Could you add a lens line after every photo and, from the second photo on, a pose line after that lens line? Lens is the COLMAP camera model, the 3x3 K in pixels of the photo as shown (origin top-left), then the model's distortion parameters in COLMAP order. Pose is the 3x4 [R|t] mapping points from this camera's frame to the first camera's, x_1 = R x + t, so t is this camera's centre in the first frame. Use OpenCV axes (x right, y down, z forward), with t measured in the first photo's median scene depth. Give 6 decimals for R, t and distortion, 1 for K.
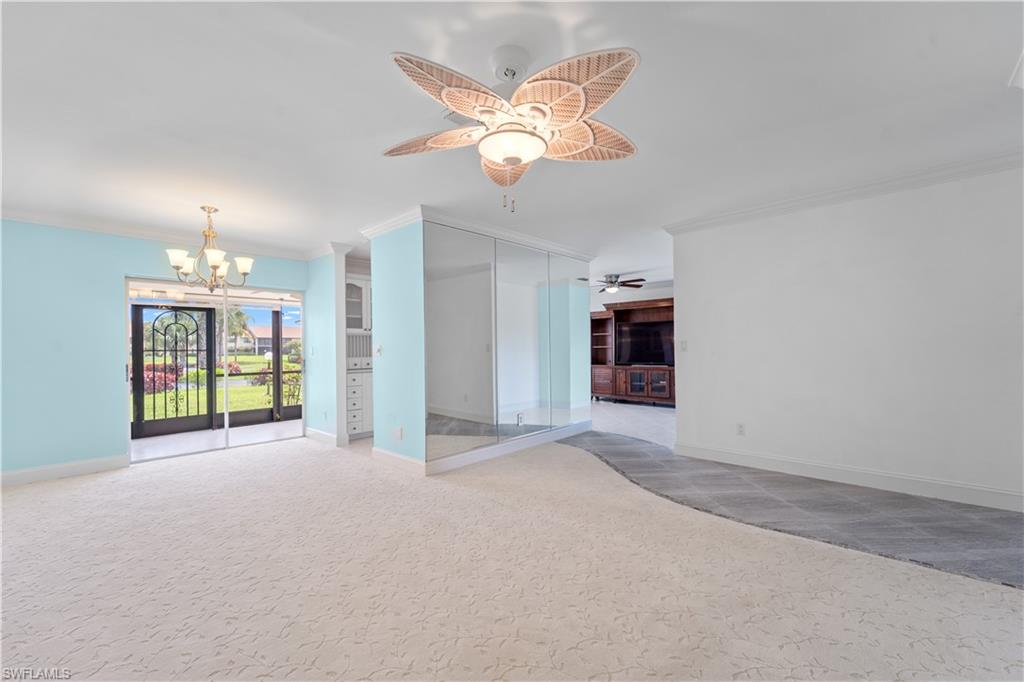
lens RADIAL K [[406.9, 0, 523.8], [0, 406.9, 346.2], [0, 0, 1]] dist [-0.018036, -0.000107]
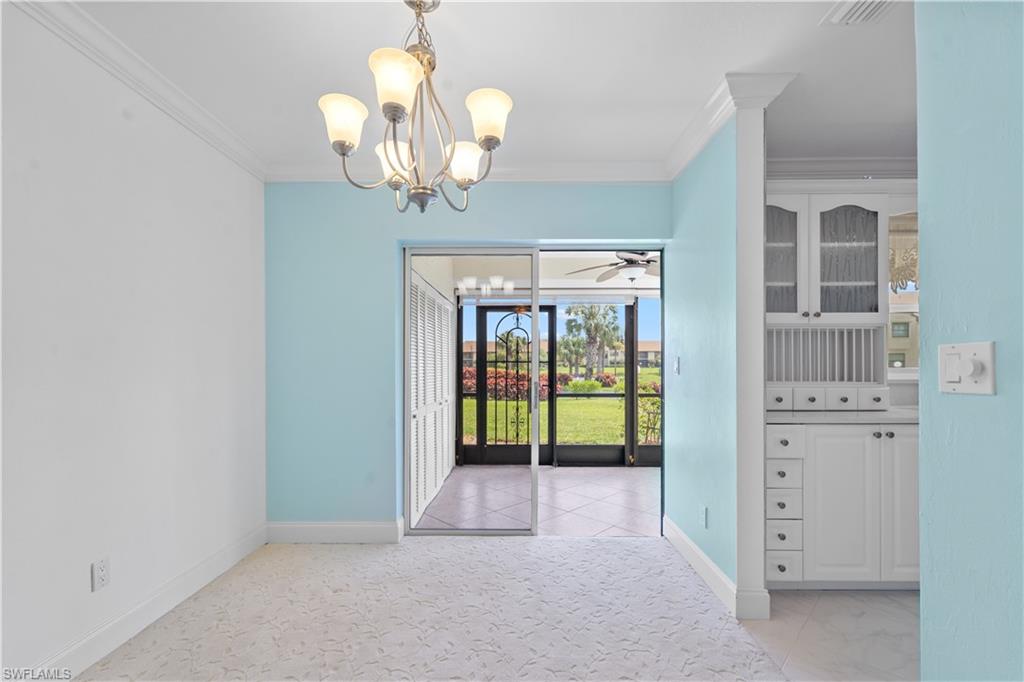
lens RADIAL K [[423.9, 0, 511.3], [0, 423.9, 363.1], [0, 0, 1]] dist [0.002209, 0.000164]
pose [[0.650019, 0.011716, -0.759828, -0.219707], [-0.004552, 0.999923, 0.011523, 0.003843], [0.759904, -0.004032, 0.650022, 0.424079]]
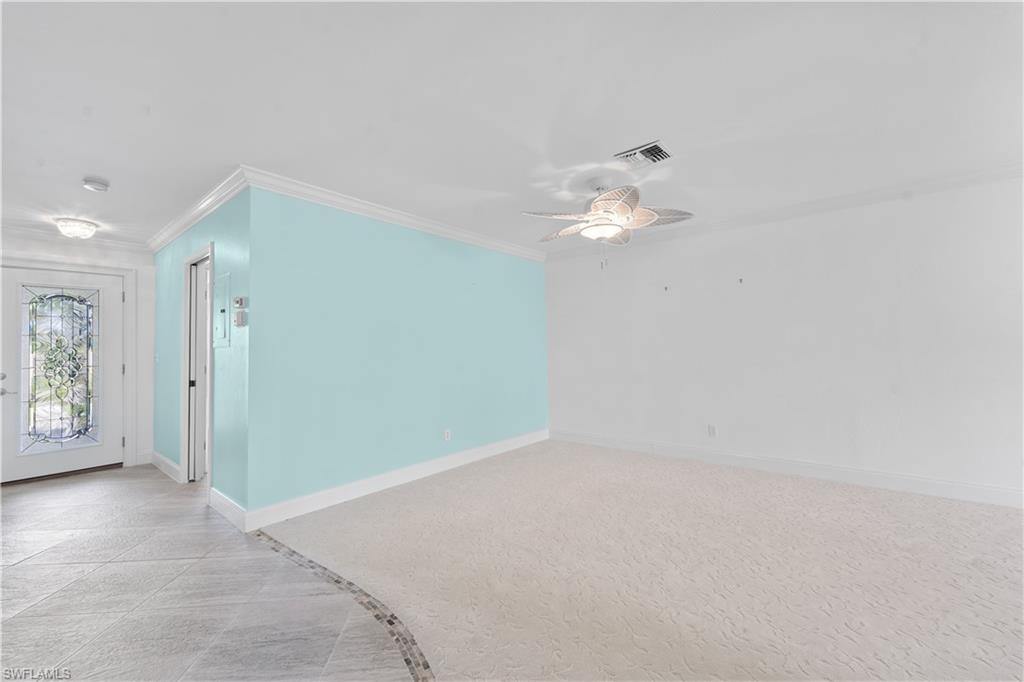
lens RADIAL K [[423.4, 0, 523.3], [0, 423.4, 348.0], [0, 0, 1]] dist [0.009278, -0.000103]
pose [[-0.999279, 0.021537, -0.031262, 0.102399], [0.021710, 0.999751, -0.005184, -0.002384], [0.031143, -0.005859, -0.999498, 0.713356]]
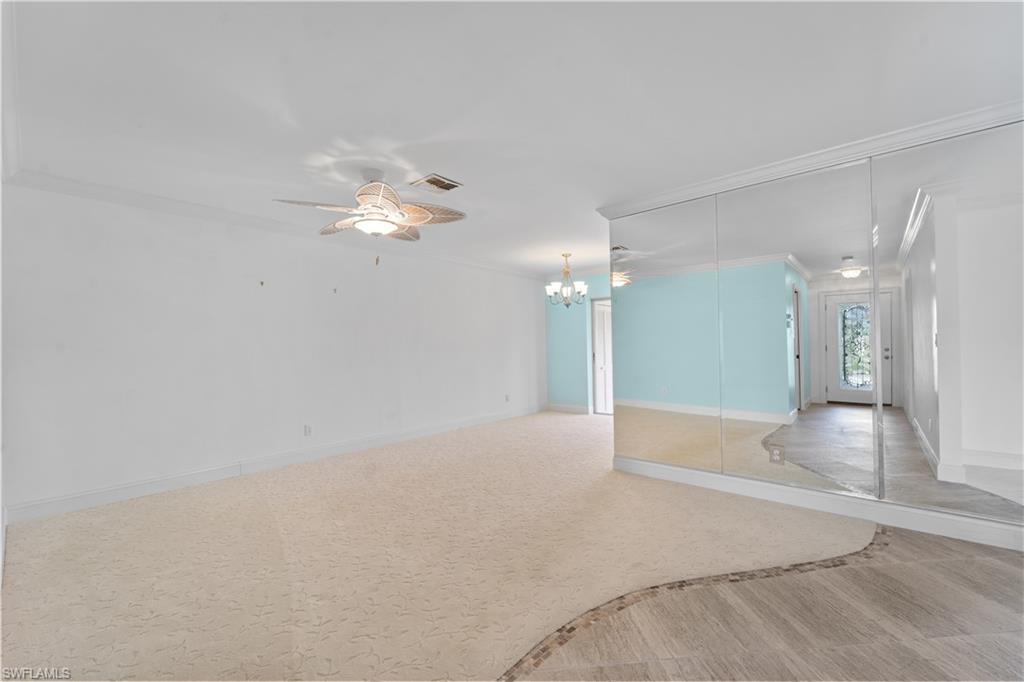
lens RADIAL K [[411.9, 0, 510.7], [0, 411.9, 346.4], [0, 0, 1]] dist [0.001361, -0.000004]
pose [[0.018377, 0.009200, -0.999789, 0.433509], [0.021781, 0.999717, 0.009600, -0.003085], [0.999594, -0.021953, 0.018171, 0.394289]]
